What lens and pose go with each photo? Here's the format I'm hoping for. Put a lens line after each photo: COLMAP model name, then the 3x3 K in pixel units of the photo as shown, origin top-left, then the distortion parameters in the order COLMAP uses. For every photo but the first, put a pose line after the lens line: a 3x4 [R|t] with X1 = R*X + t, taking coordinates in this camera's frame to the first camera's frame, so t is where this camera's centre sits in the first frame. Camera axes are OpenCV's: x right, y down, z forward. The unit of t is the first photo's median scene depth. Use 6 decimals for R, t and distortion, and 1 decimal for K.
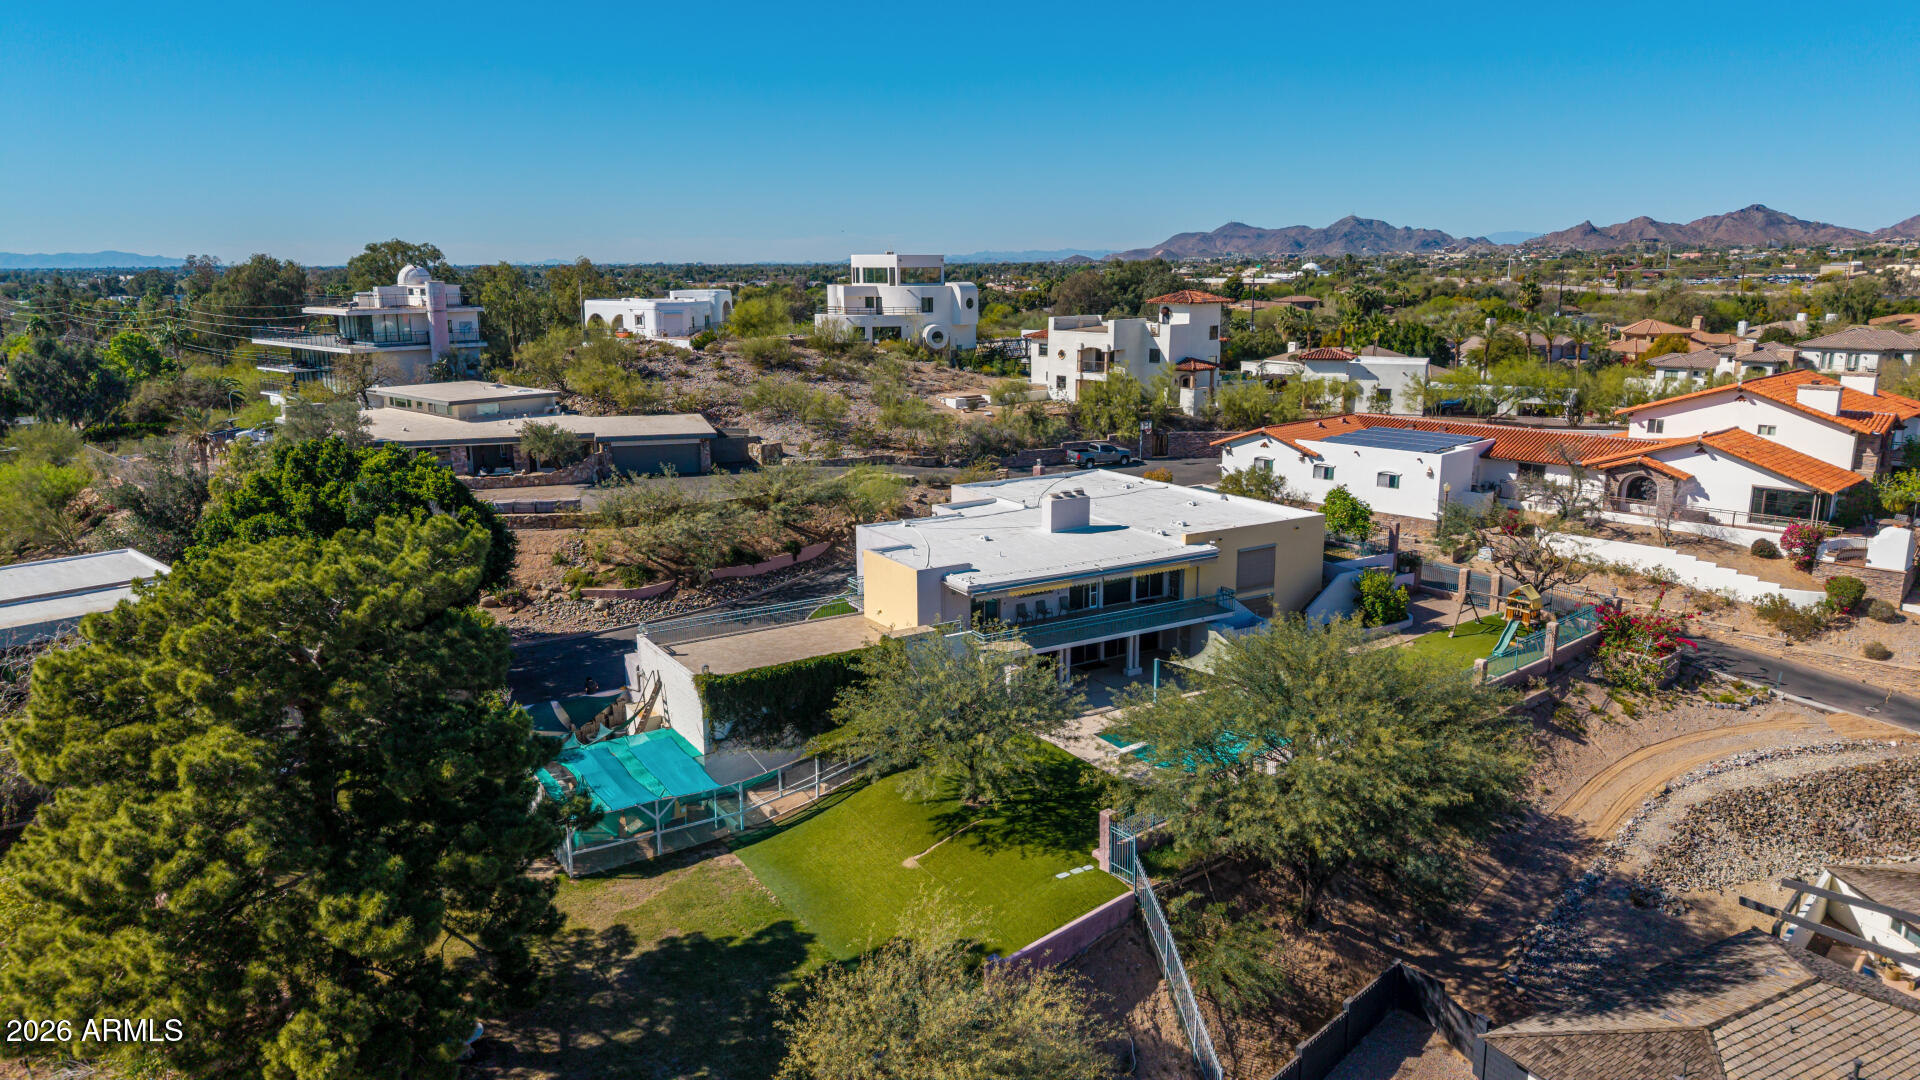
lens RADIAL K [[1277.1, 0, 961.5], [0, 1277.1, 541.7], [0, 0, 1]] dist [0.034473, -0.034813]
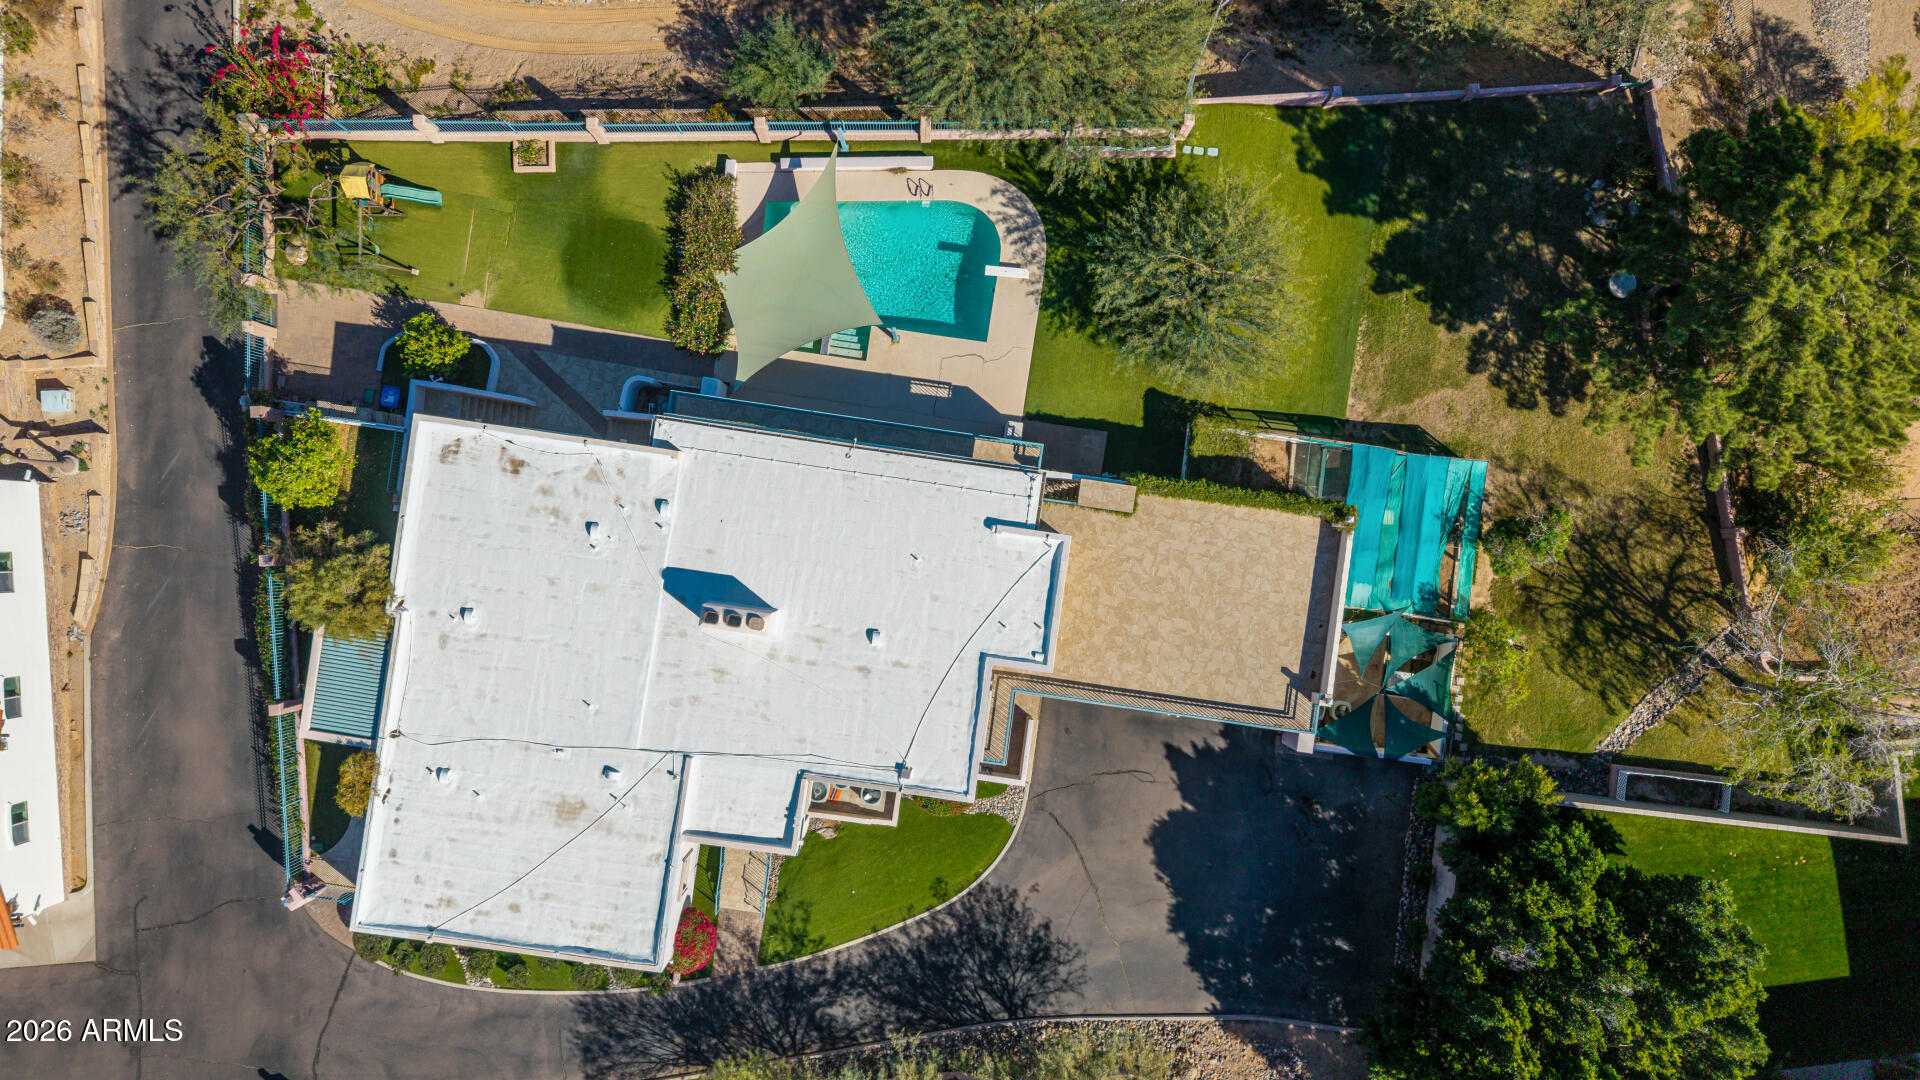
lens RADIAL K [[1277.1, 0, 957.9], [0, 1277.1, 557.3], [0, 0, 1]] dist [0.034473, -0.034813]
pose [[-0.768919, -0.639310, -0.006764, 0.015119], [0.125427, -0.161213, 0.978917, -0.632804], [-0.626922, 0.751860, 0.204147, 0.697976]]
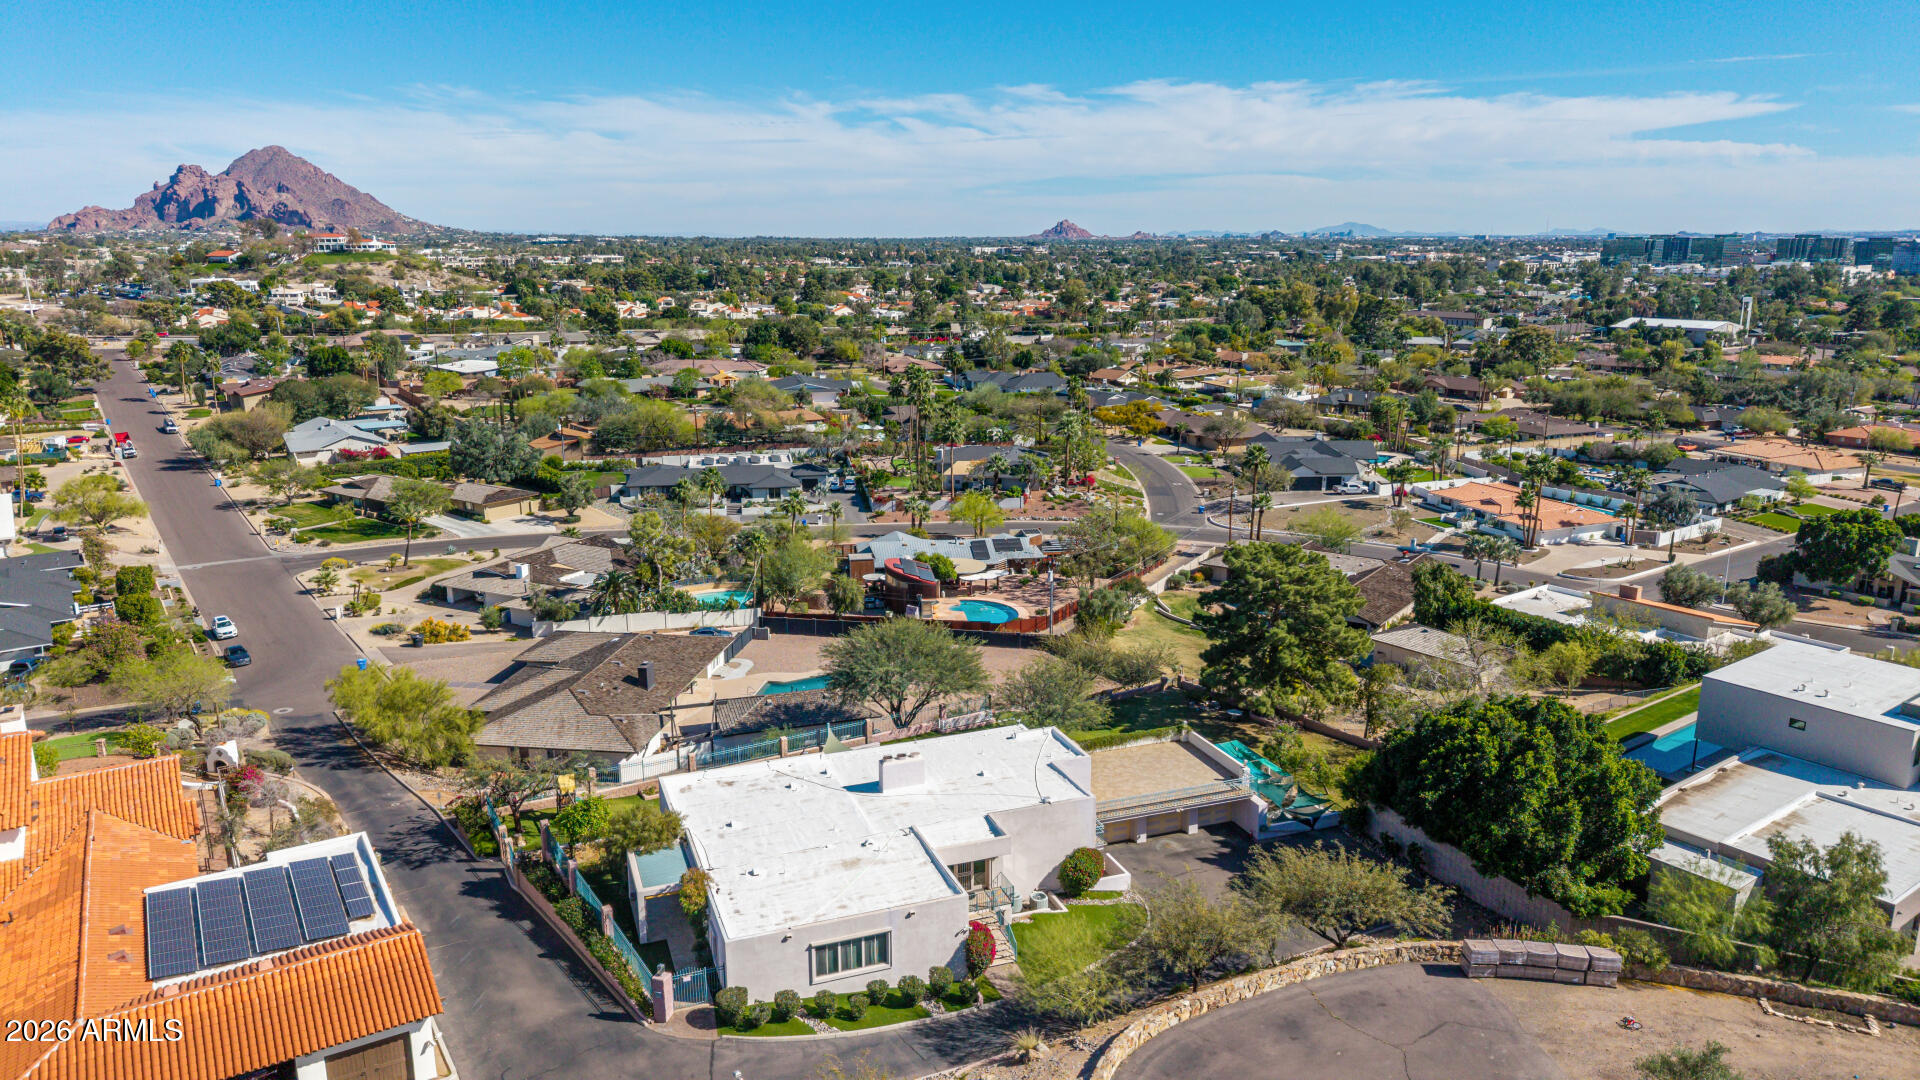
lens RADIAL K [[1277.1, 0, 969.1], [0, 1277.1, 525.6], [0, 0, 1]] dist [0.034473, -0.034813]
pose [[-0.982074, -0.020458, 0.187384, -0.160055], [0.062135, 0.903398, 0.424277, -0.616257], [-0.177962, 0.428315, -0.885932, 1.721949]]
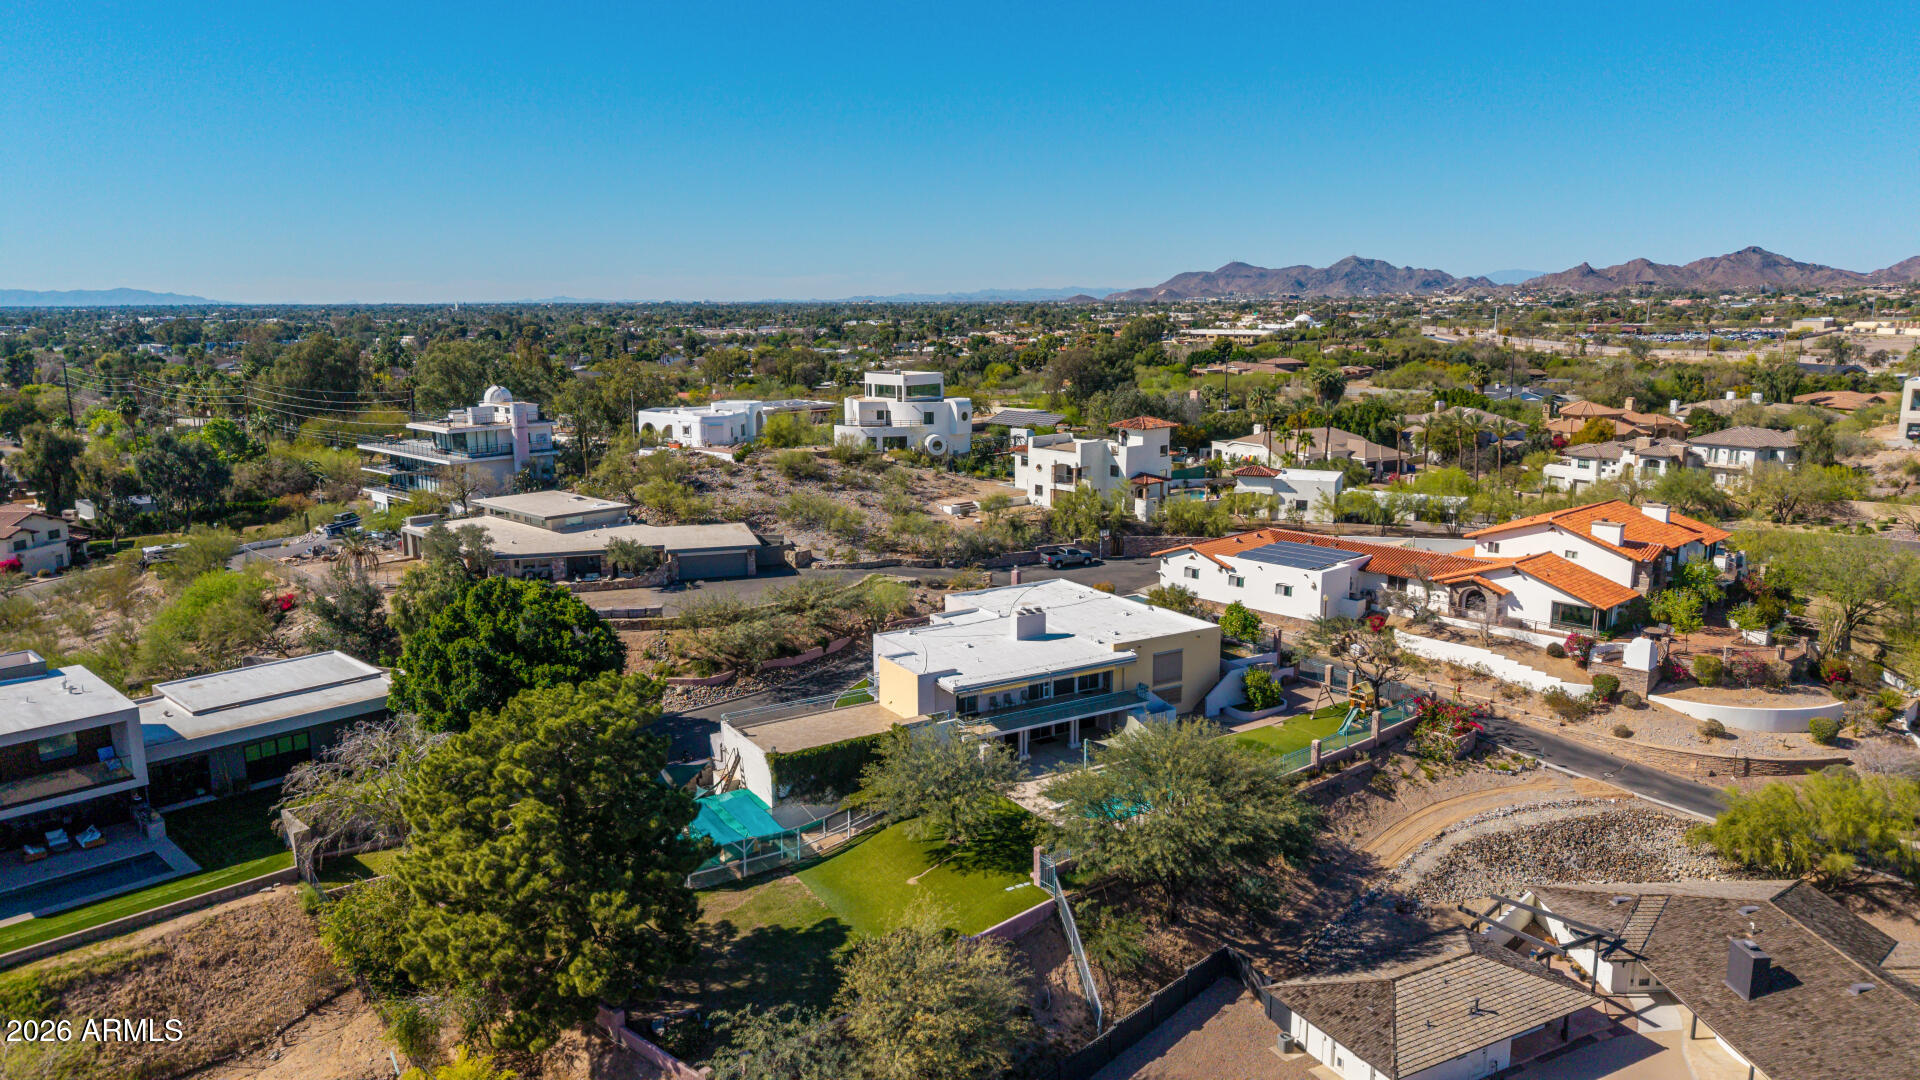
lens RADIAL K [[1277.1, 0, 961.0], [0, 1277.1, 537.1], [0, 0, 1]] dist [0.034473, -0.034813]
pose [[0.999991, 0.001214, -0.004127, 0.014821], [-0.001343, 0.999504, -0.031465, -0.068441], [0.004086, 0.031470, 0.999496, -0.330520]]
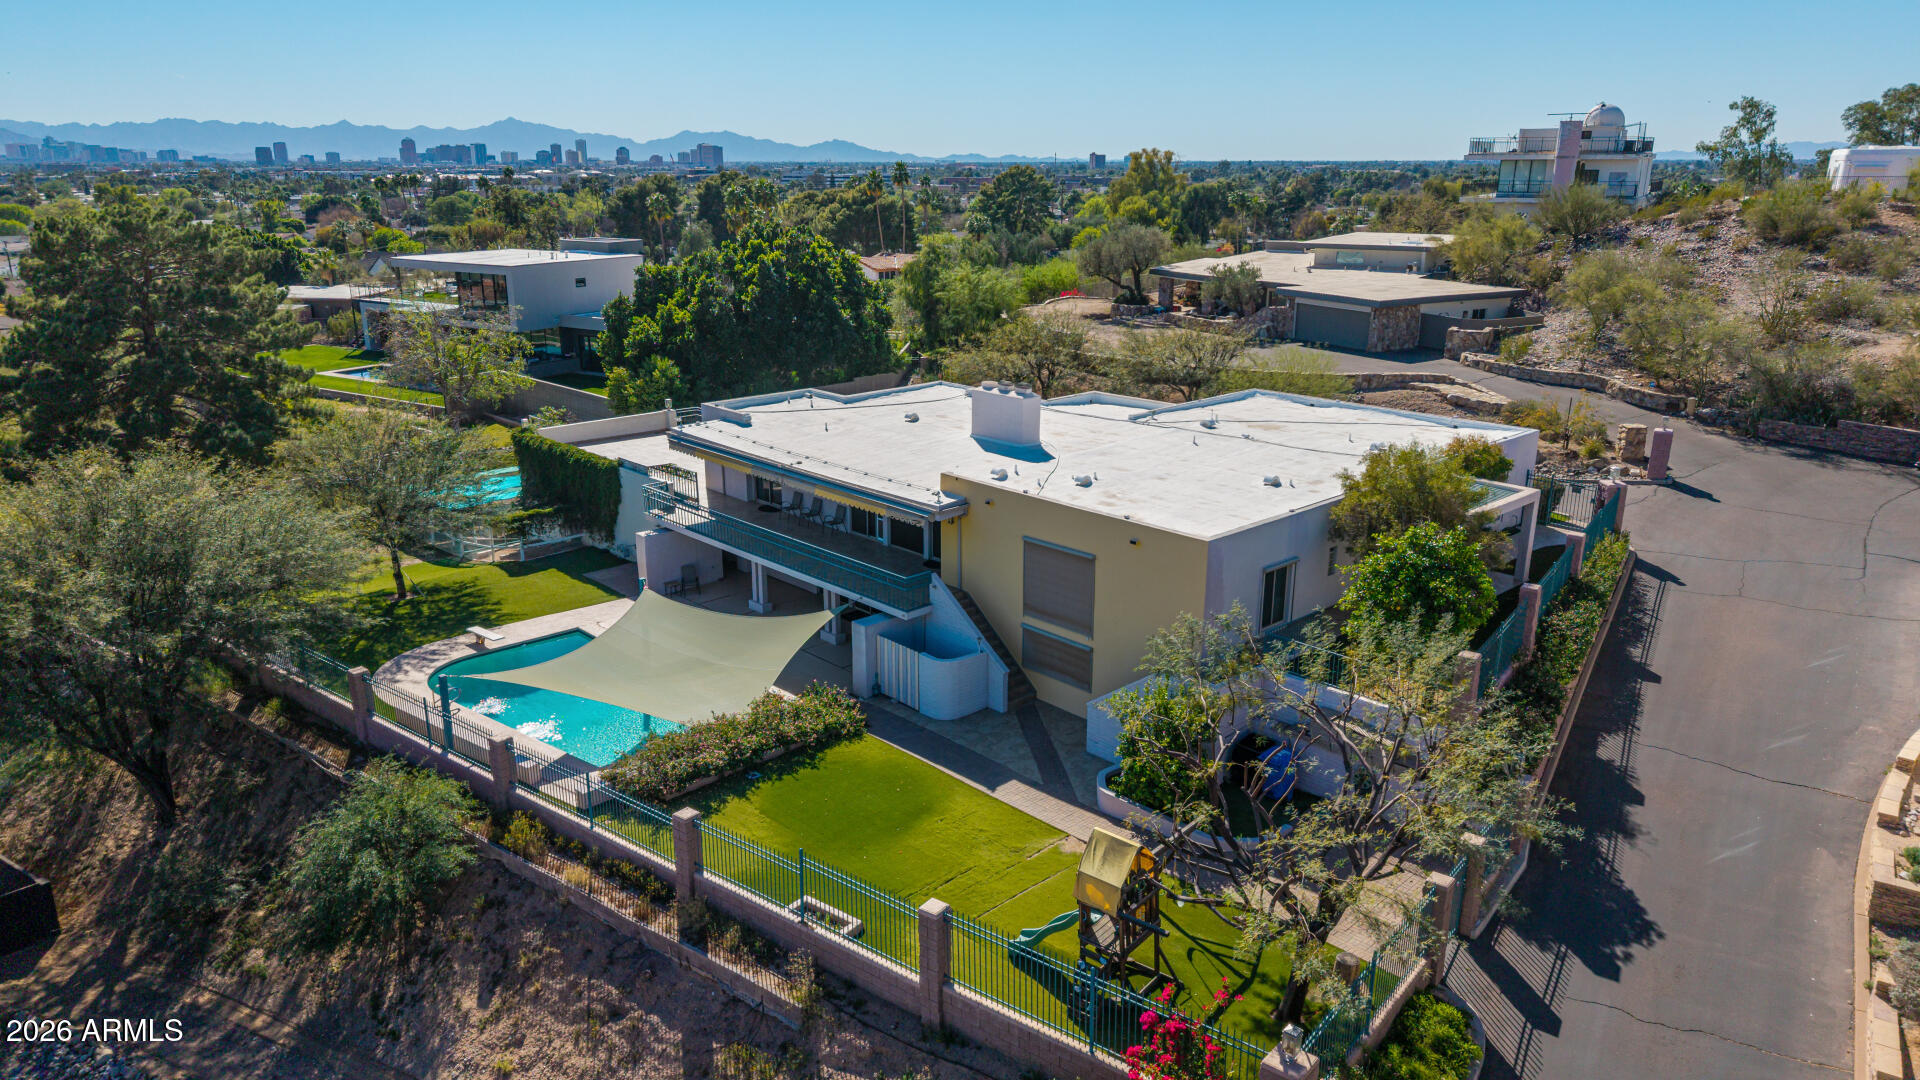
lens RADIAL K [[1277.1, 0, 954.0], [0, 1277.1, 542.9], [0, 0, 1]] dist [0.034473, -0.034813]
pose [[0.192785, 0.287115, -0.938296, 0.657334], [-0.210424, 0.946084, 0.246264, -0.107607], [0.958413, 0.149964, 0.242807, 0.761488]]
